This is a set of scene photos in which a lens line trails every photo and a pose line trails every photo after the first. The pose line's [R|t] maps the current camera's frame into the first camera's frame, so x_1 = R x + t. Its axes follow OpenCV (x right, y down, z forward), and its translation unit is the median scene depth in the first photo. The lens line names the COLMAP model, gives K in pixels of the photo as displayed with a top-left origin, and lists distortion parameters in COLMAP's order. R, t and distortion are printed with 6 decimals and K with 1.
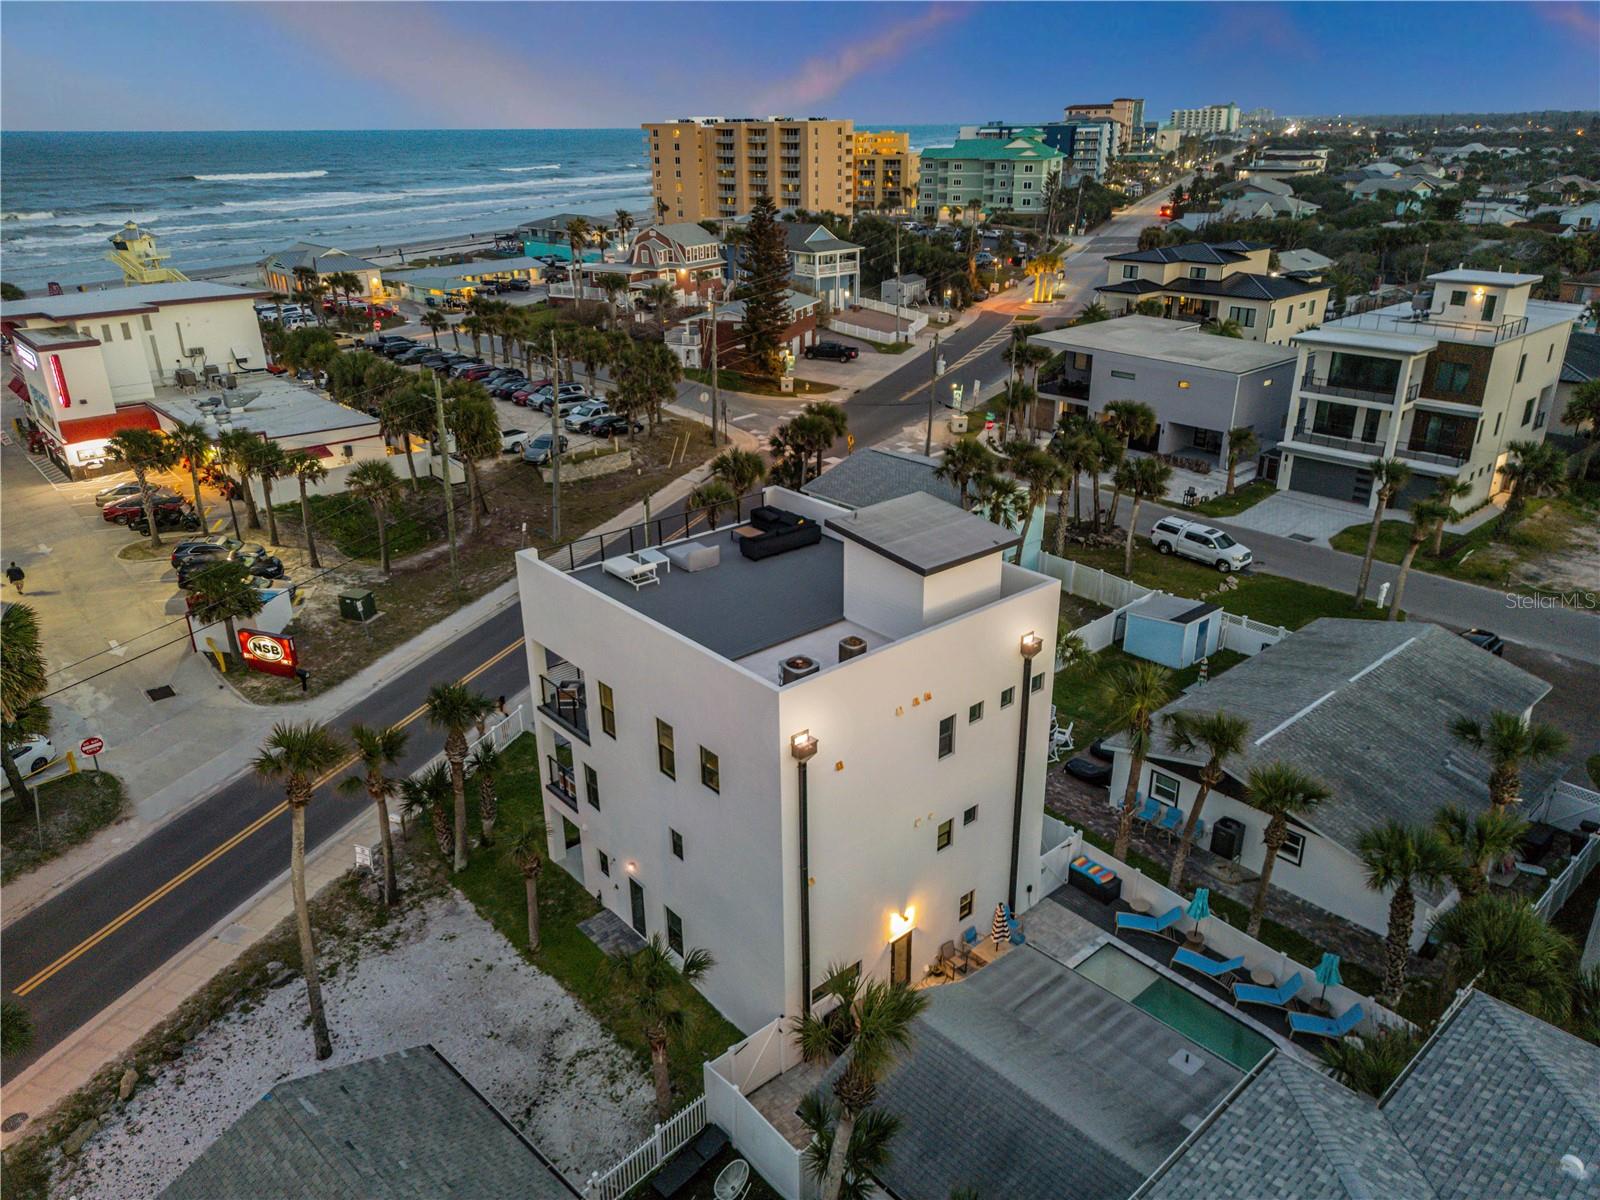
lens RADIAL K [[1129.5, 0, 804.2], [0, 1129.5, 599.5], [0, 0, 1]] dist [0.072897, -0.065935]
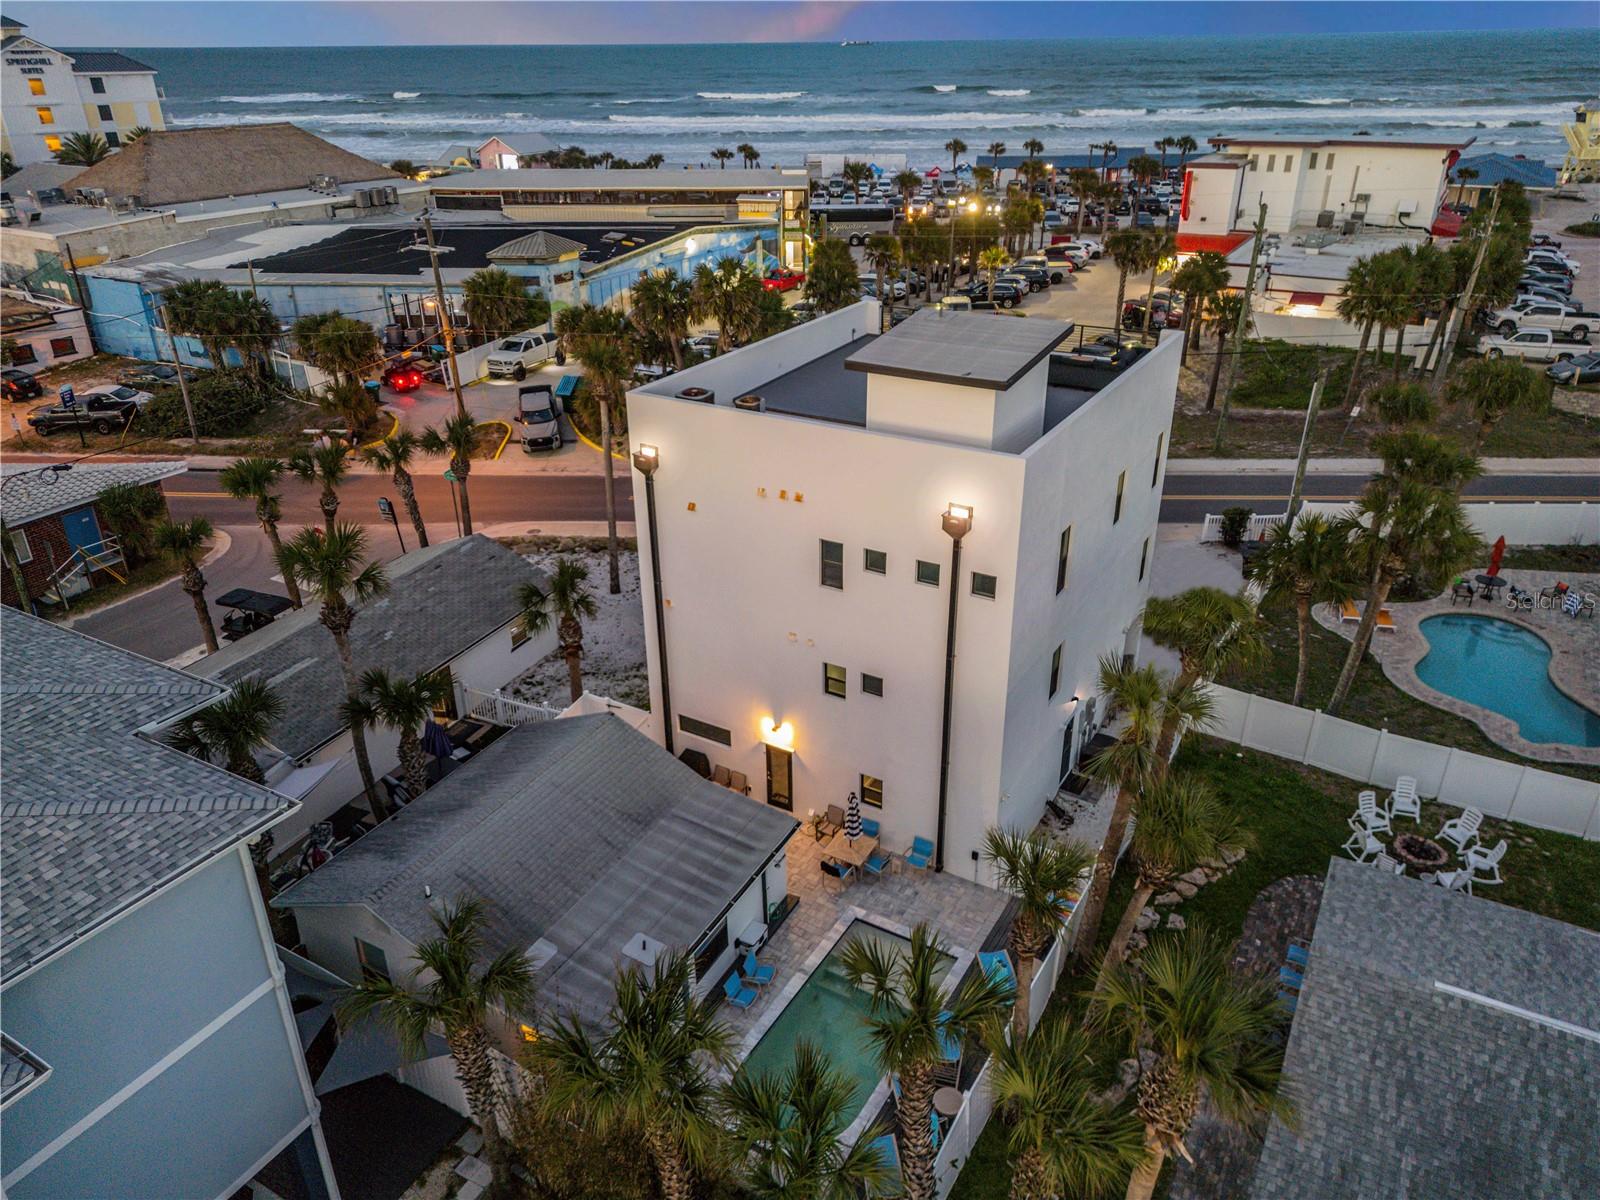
lens RADIAL K [[1129.5, 0, 804.2], [0, 1129.5, 599.5], [0, 0, 1]] dist [0.072897, -0.065935]
pose [[0.315196, 0.425512, -0.848287, 0.396124], [-0.359851, 0.880687, 0.308055, -0.052927], [0.878156, 0.208159, 0.430710, 0.276807]]
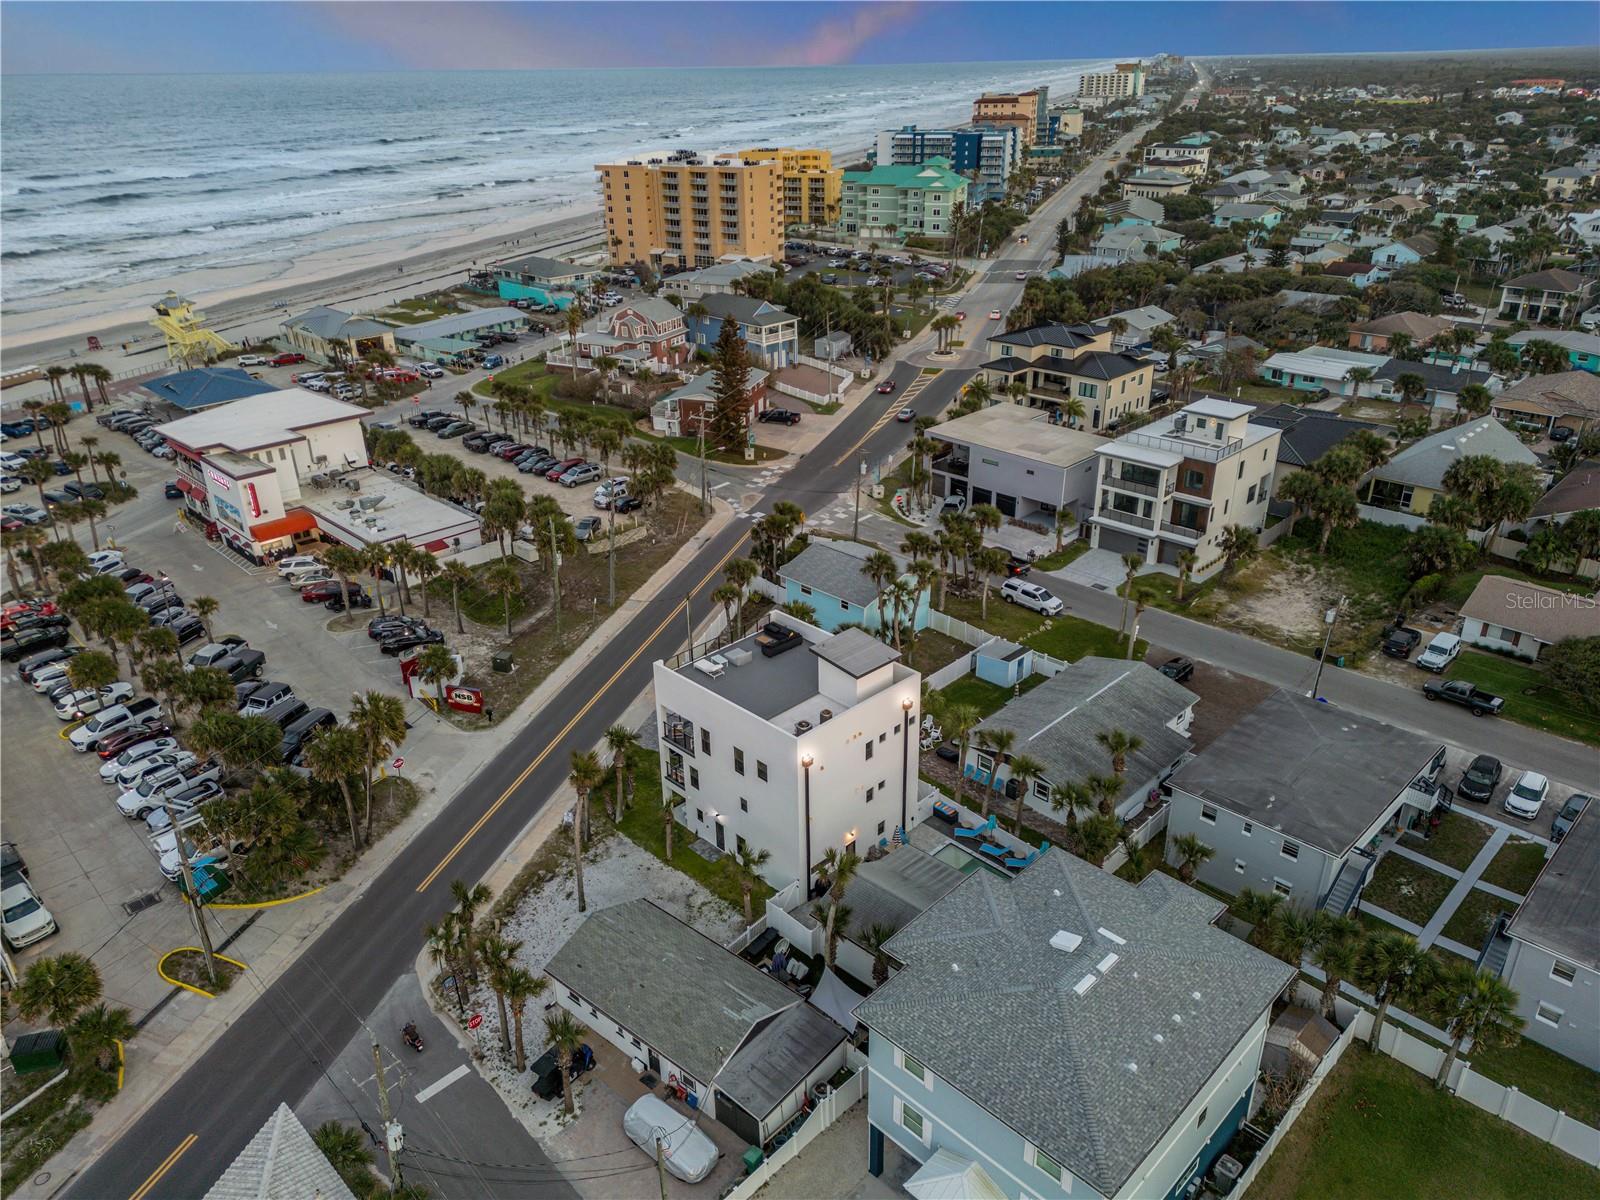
lens RADIAL K [[1130.3, 0, 800.0], [0, 1130.3, 600.0], [0, 0, 1]] dist [0.145524, -0.203851]
pose [[0.997978, -0.032001, 0.054918, -0.052441], [0.029344, 0.998391, 0.048520, -0.124489], [-0.056382, -0.046810, 0.997311, -0.516812]]
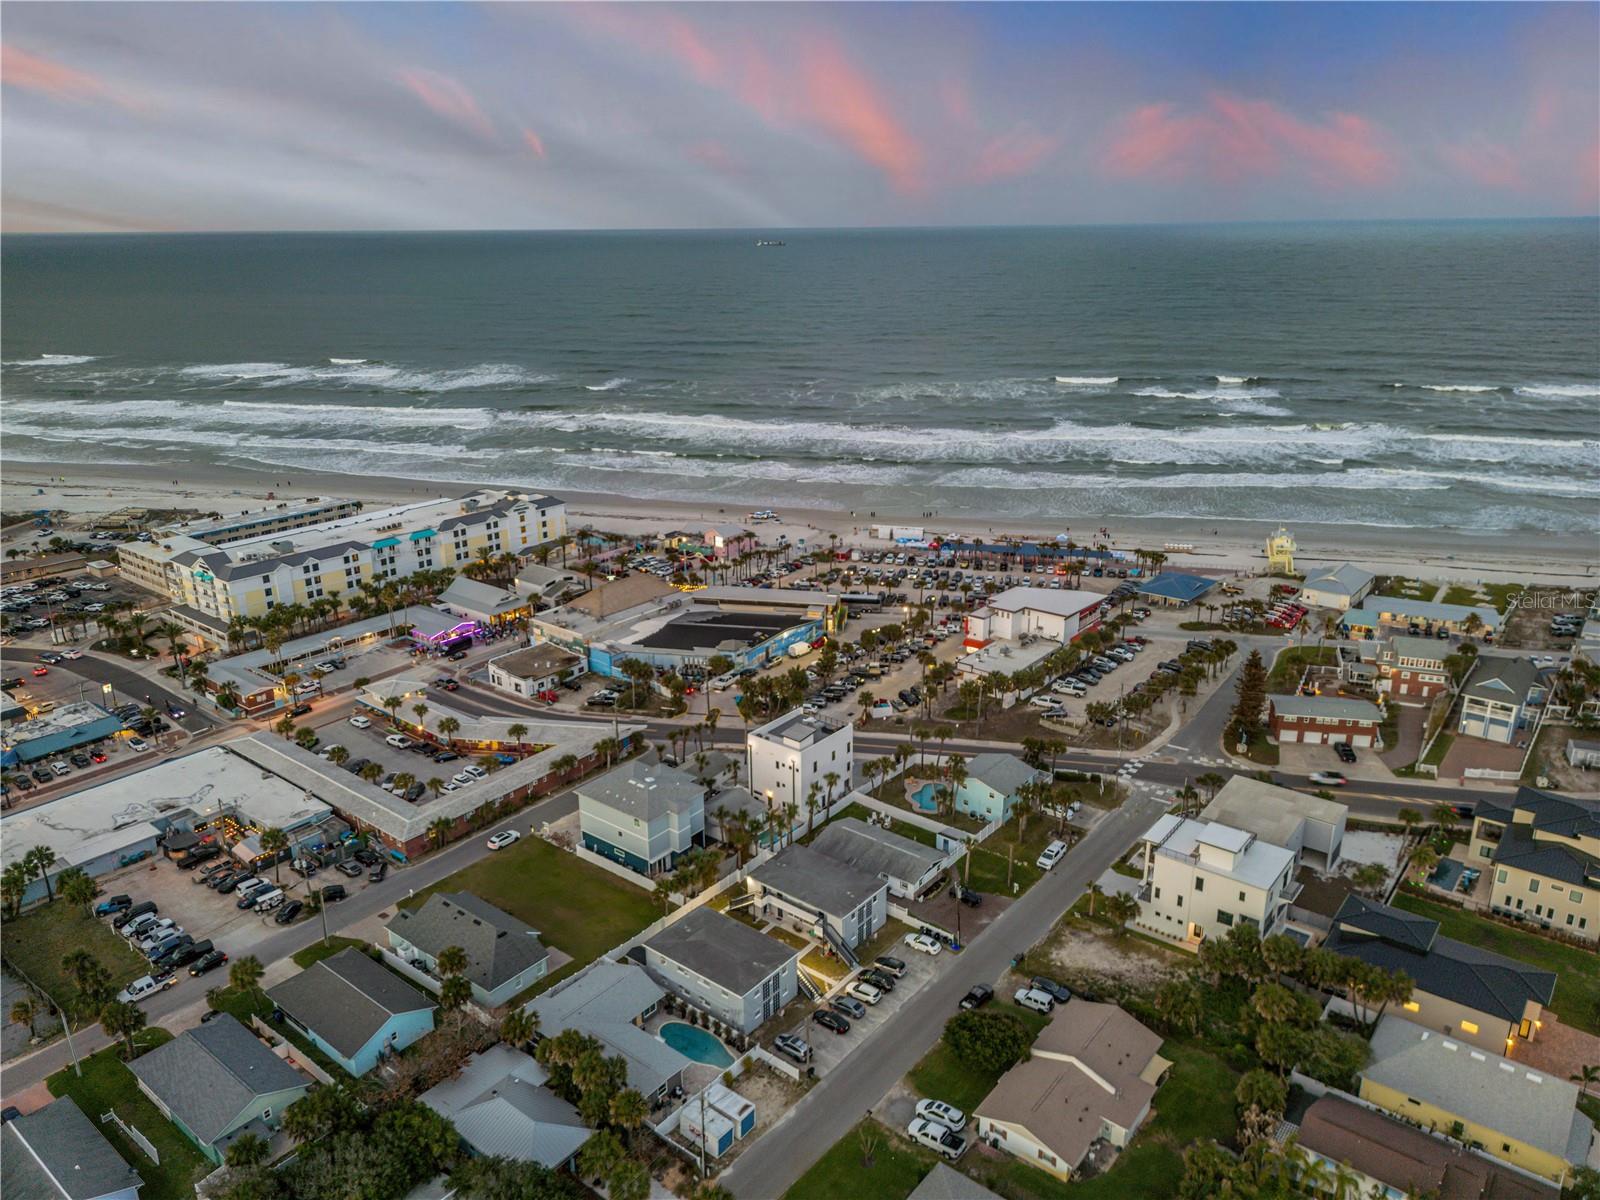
lens RADIAL K [[1129.5, 0, 804.2], [0, 1129.5, 599.5], [0, 0, 1]] dist [0.072897, -0.065935]
pose [[0.172167, 0.320290, -0.931543, 2.279215], [-0.373270, 0.896354, 0.239204, -0.893479], [0.911607, 0.306534, 0.273877, -0.290305]]
